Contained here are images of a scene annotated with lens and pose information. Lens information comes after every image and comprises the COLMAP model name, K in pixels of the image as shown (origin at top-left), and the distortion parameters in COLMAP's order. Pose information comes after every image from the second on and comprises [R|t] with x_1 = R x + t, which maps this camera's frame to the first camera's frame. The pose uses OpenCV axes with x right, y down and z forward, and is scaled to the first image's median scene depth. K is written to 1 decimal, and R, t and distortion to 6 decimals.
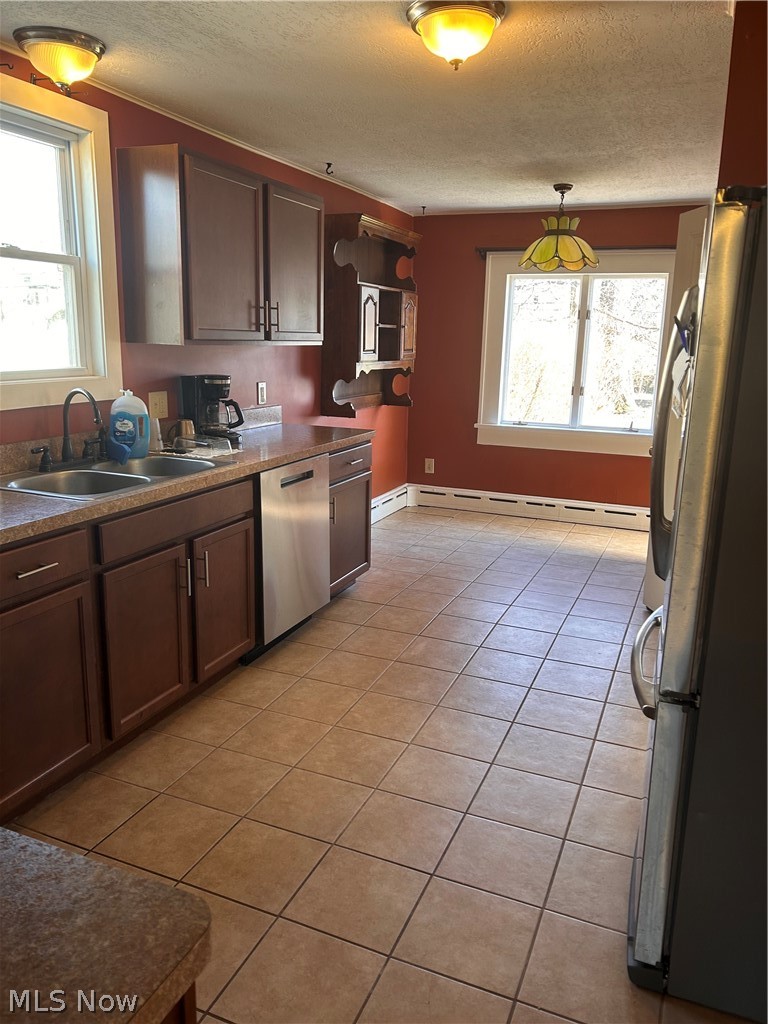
lens RADIAL K [[772.9, 0, 391.0], [0, 772.9, 512.0], [0, 0, 1]] dist [0.070802, -0.080953]
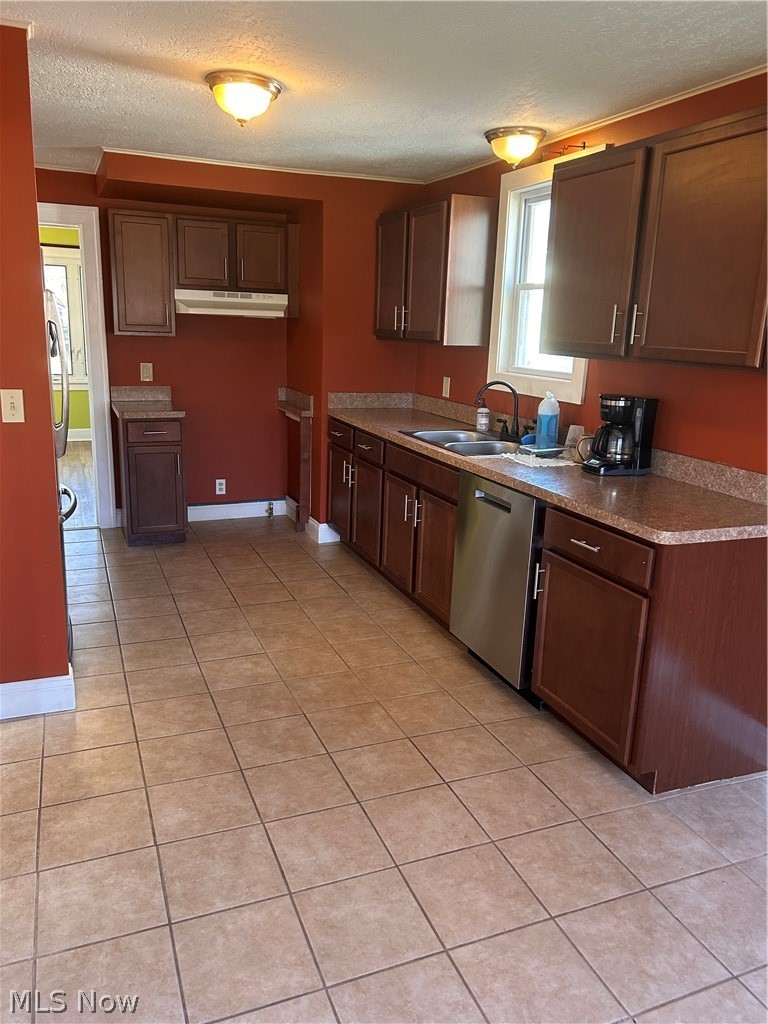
lens RADIAL K [[772.9, 0, 391.0], [0, 772.9, 512.0], [0, 0, 1]] dist [0.070802, -0.080953]
pose [[-0.710954, 0.120676, -0.692807, 0.700202], [-0.211039, 0.903147, 0.373882, -0.407926], [0.670825, 0.412022, -0.616629, 1.755679]]
